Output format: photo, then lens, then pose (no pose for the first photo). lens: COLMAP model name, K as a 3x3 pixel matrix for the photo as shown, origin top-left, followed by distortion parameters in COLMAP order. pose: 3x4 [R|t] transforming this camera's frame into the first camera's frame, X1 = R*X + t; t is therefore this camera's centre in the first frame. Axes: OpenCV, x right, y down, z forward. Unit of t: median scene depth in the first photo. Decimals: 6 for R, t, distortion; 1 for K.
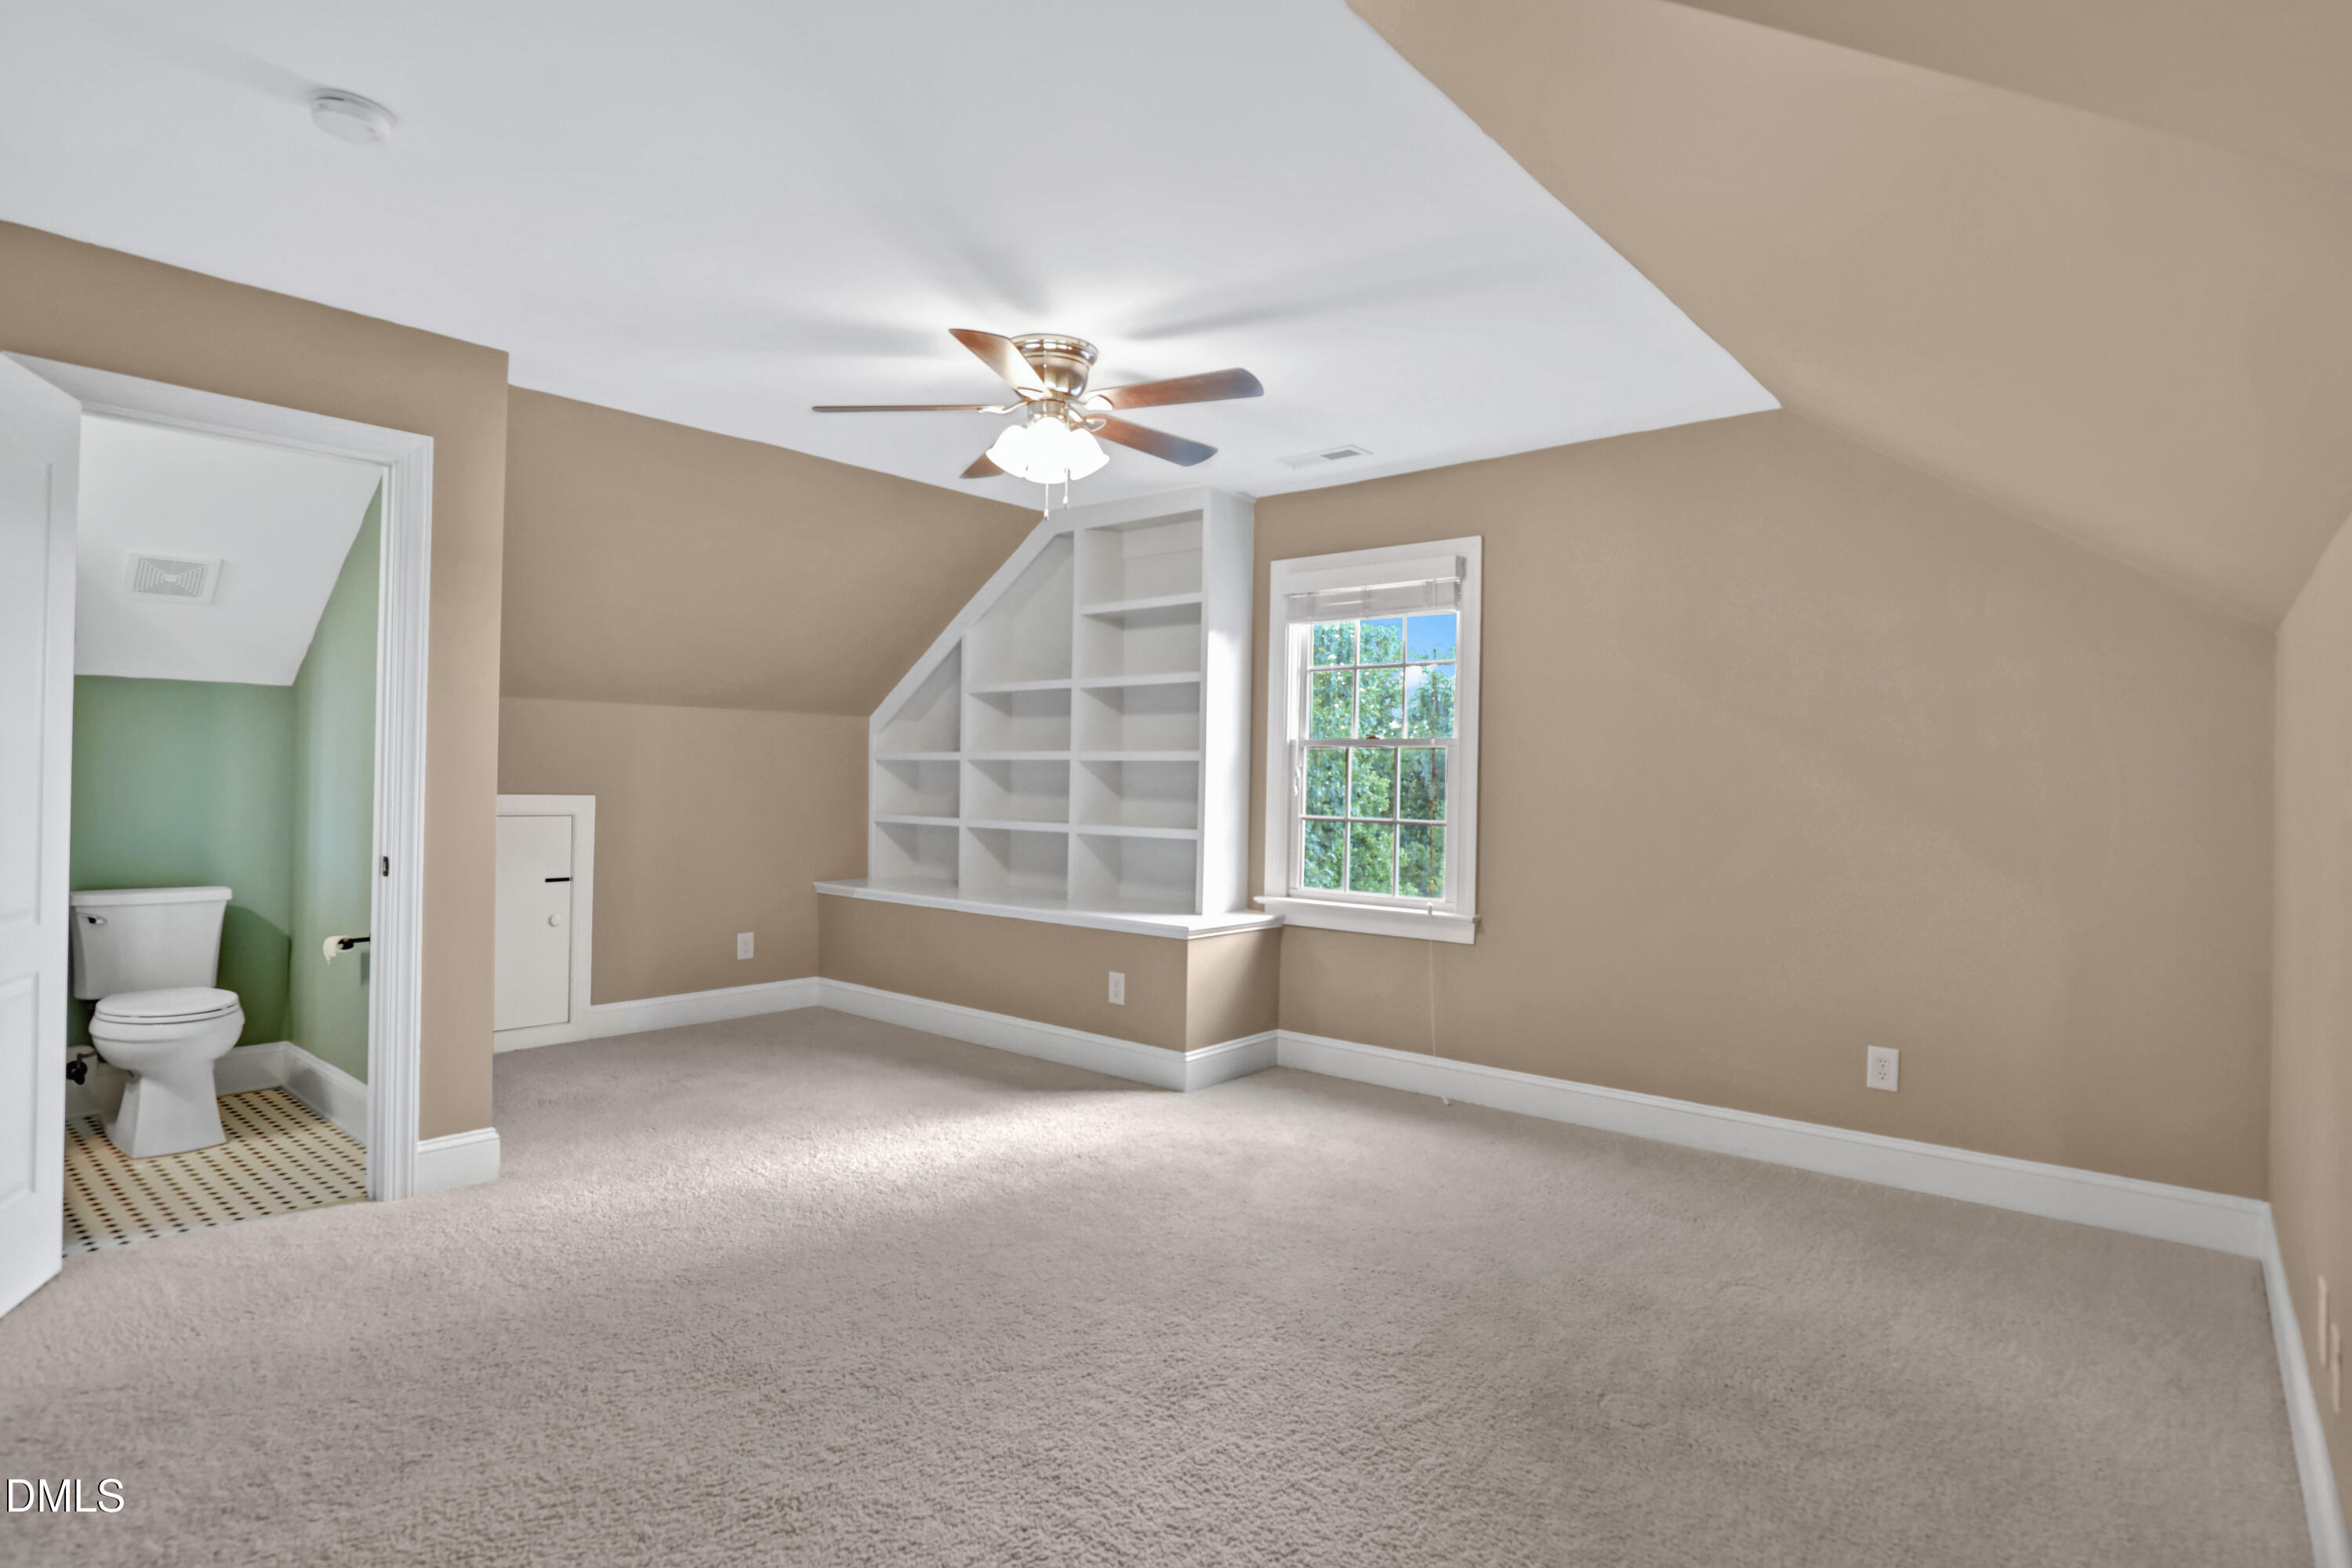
lens RADIAL K [[1194.5, 0, 1176.4], [0, 1194.5, 799.1], [0, 0, 1]] dist [-0.005236, -0.000443]
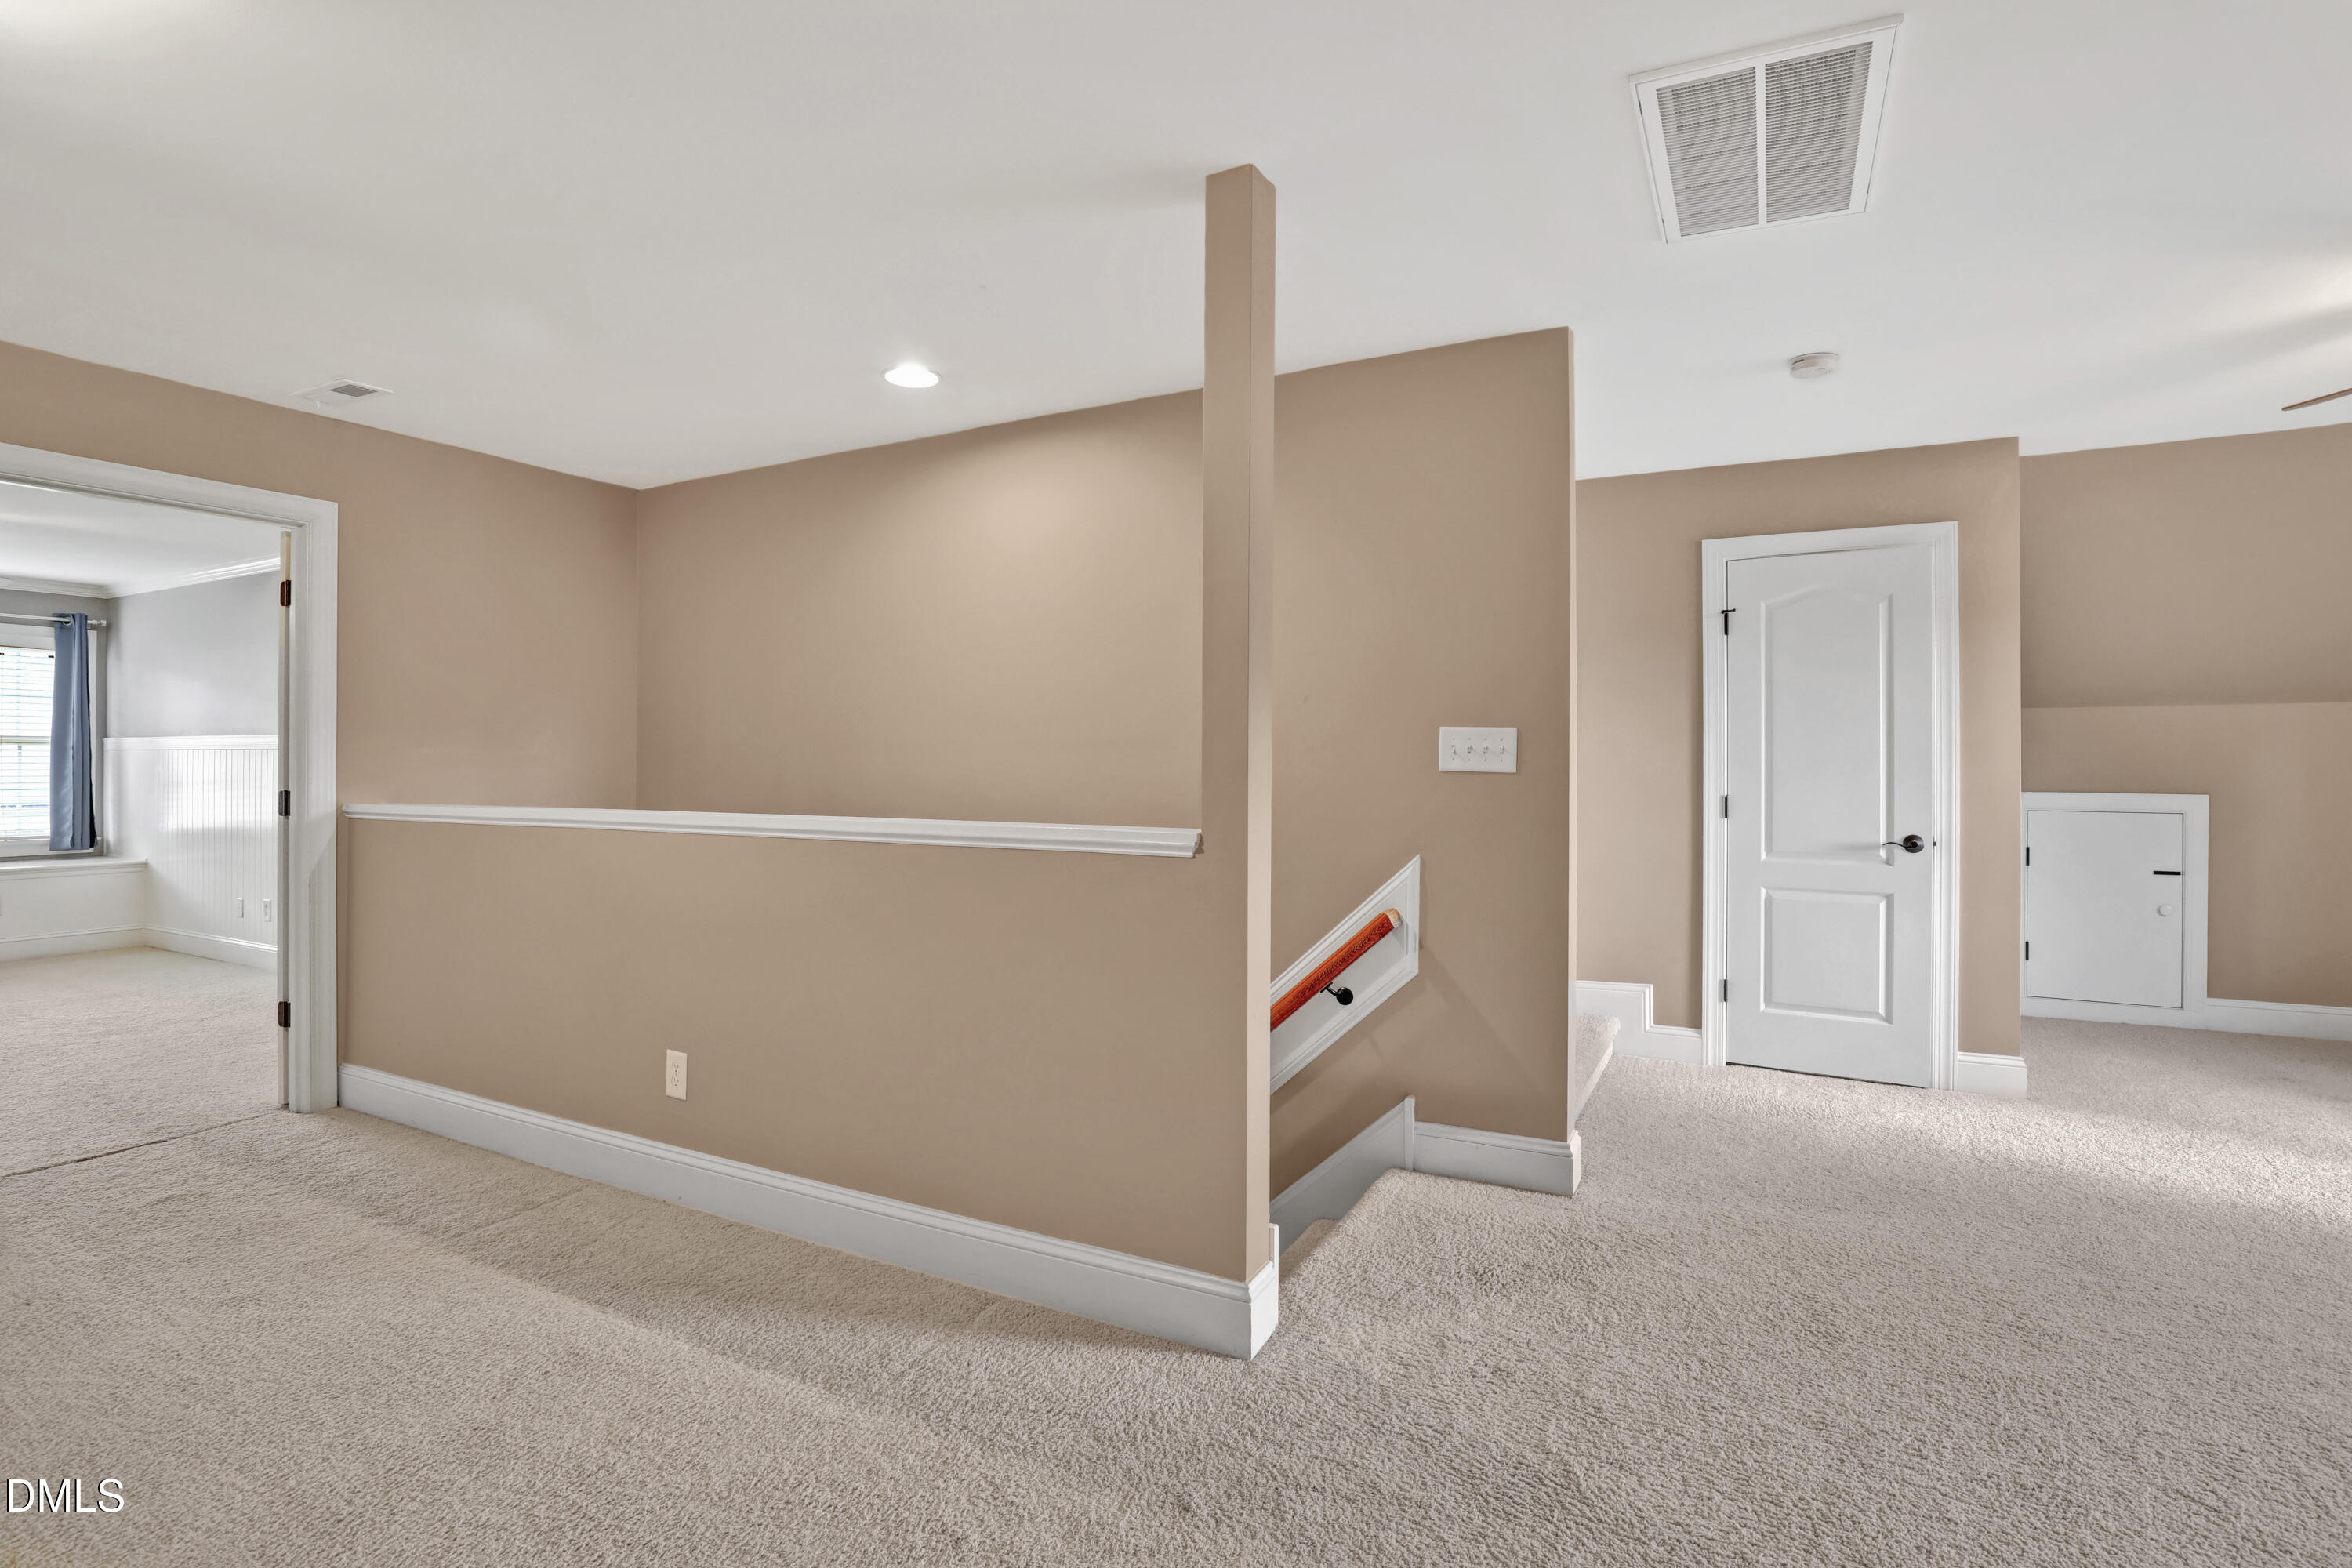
lens RADIAL K [[1102.0, 0, 1179.3], [0, 1102.0, 781.1], [0, 0, 1]] dist [-0.005435, -0.000206]
pose [[0.199935, -0.010360, -0.979754, 0.257193], [-0.017609, 0.999745, -0.014165, 0.014683], [0.979651, 0.020084, 0.199702, -0.060585]]
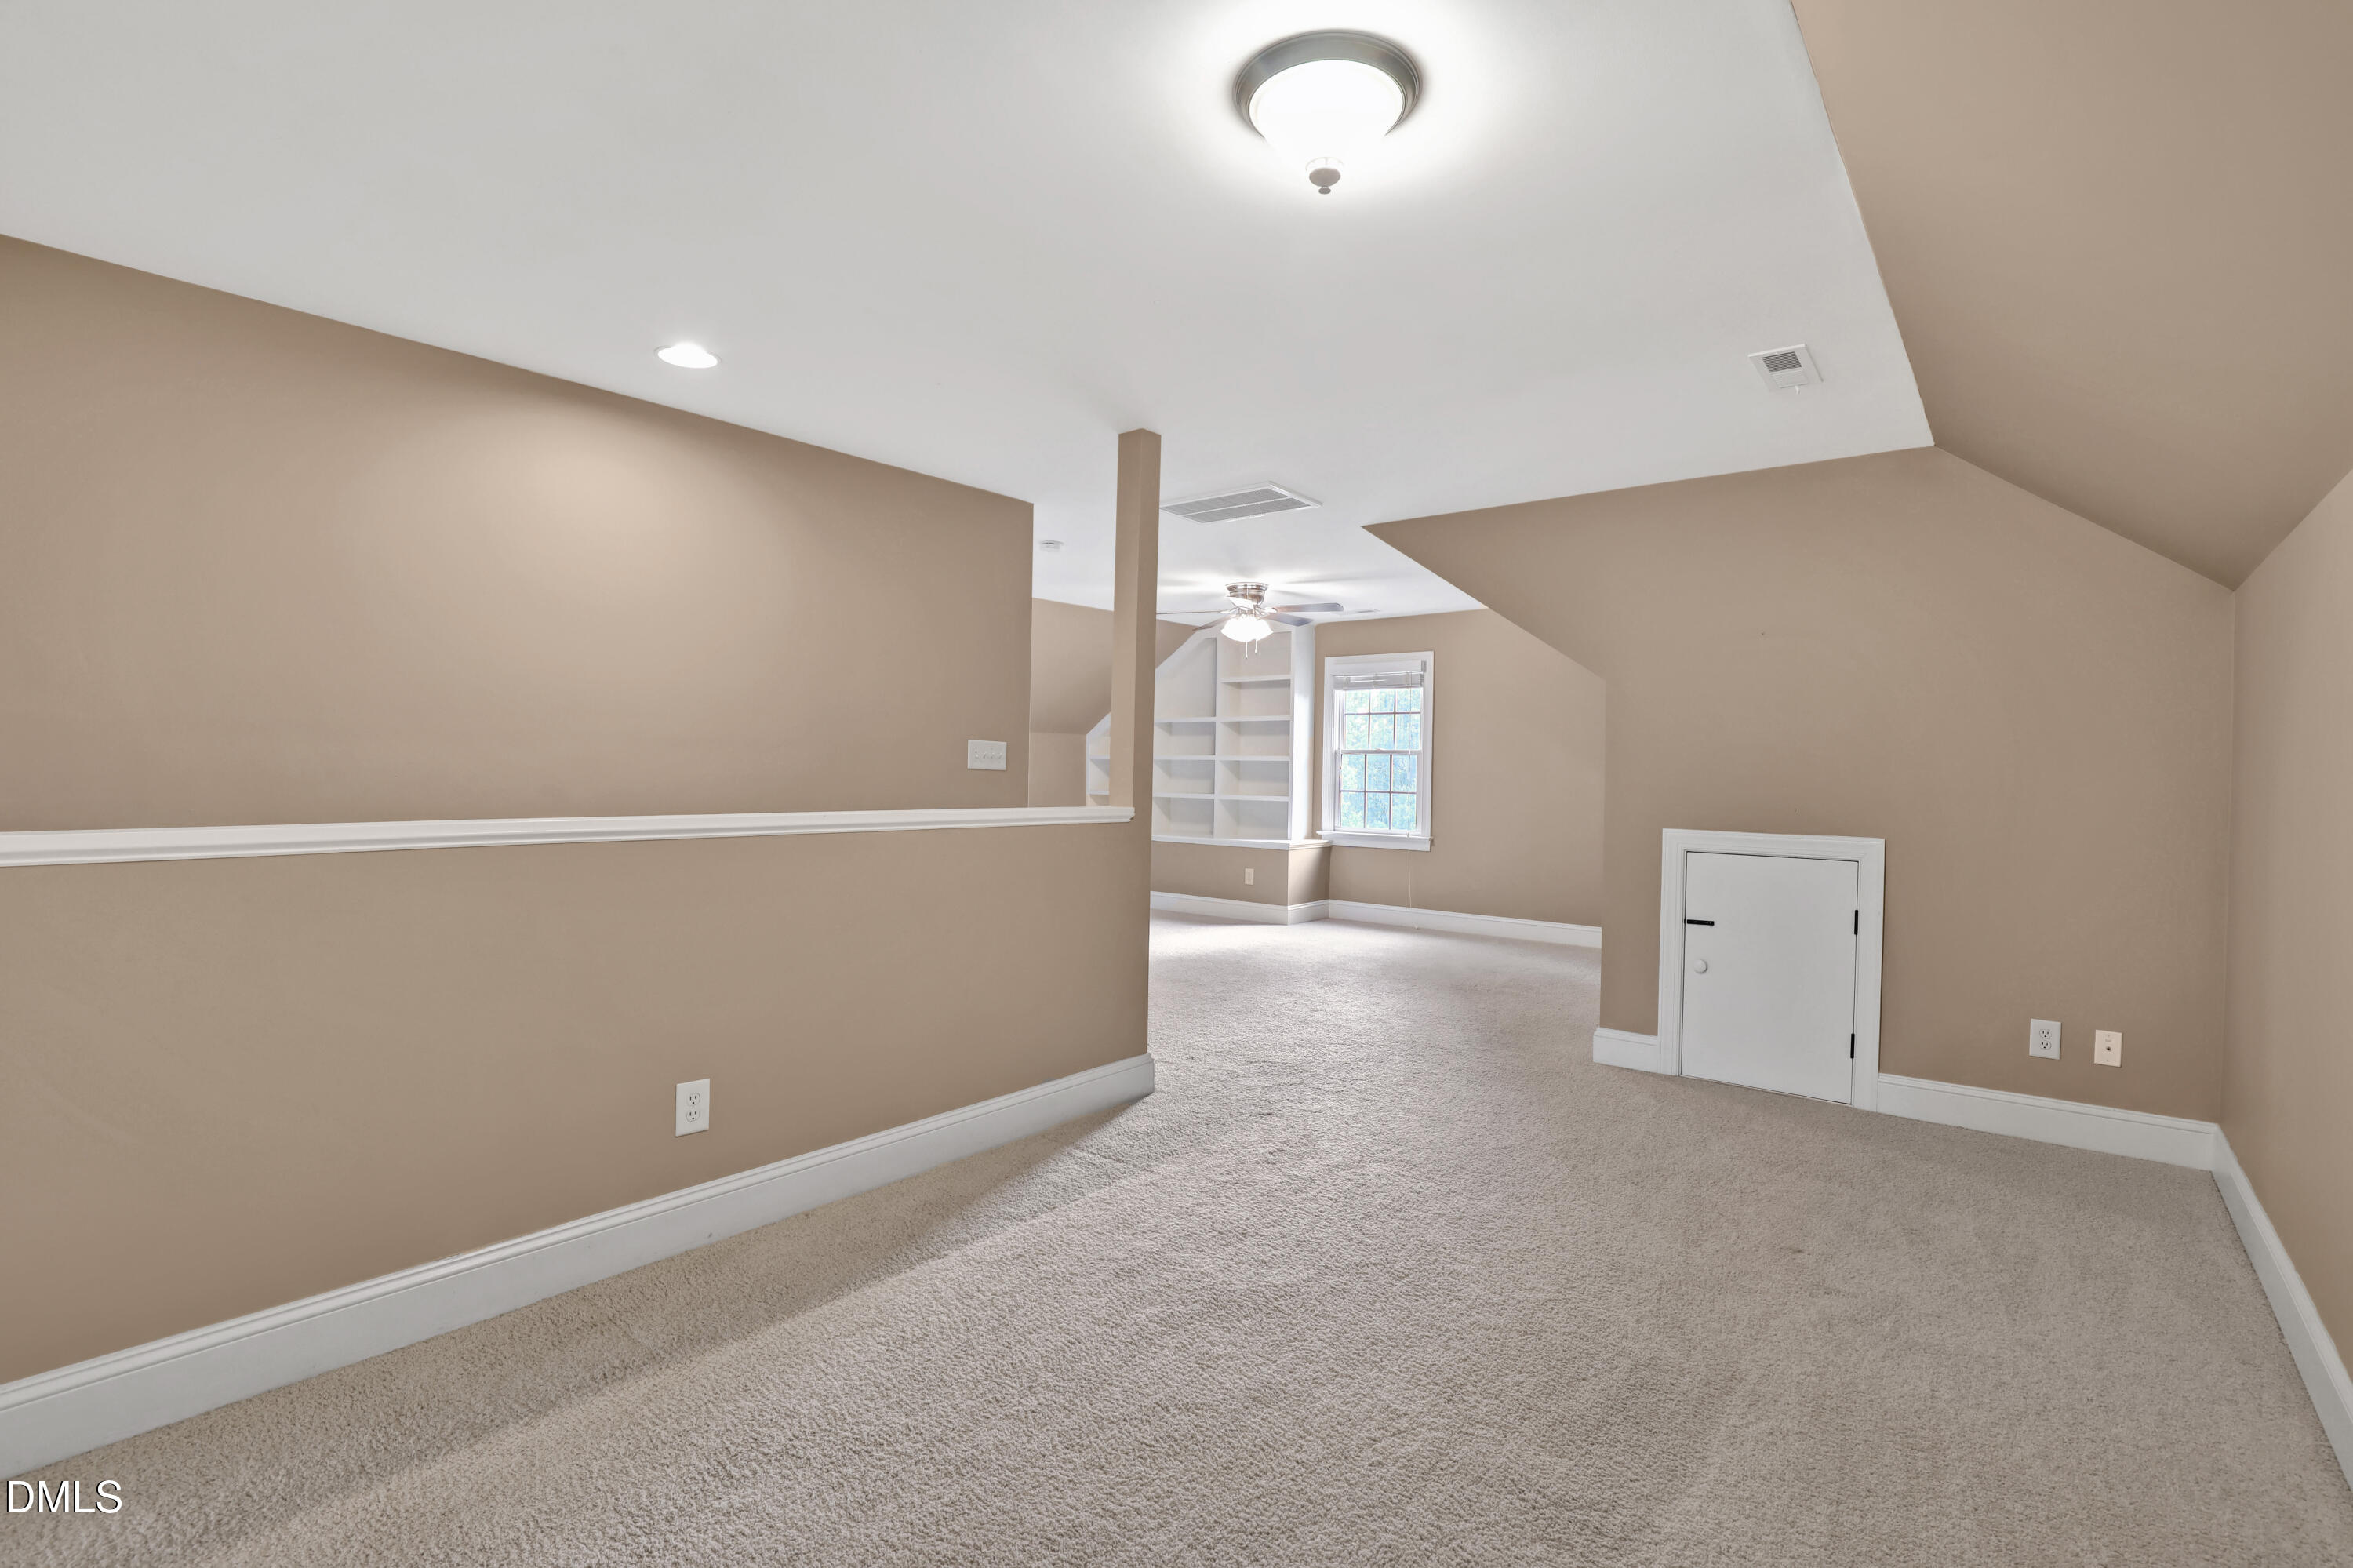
lens RADIAL K [[1102.5, 0, 1166.3], [0, 1102.5, 786.8], [0, 0, 1]] dist [-0.005435, -0.000206]
pose [[0.999961, 0.001142, 0.008799, -0.201946], [-0.001121, 0.999996, -0.002440, 0.015405], [-0.008801, 0.002430, 0.999958, -0.814677]]
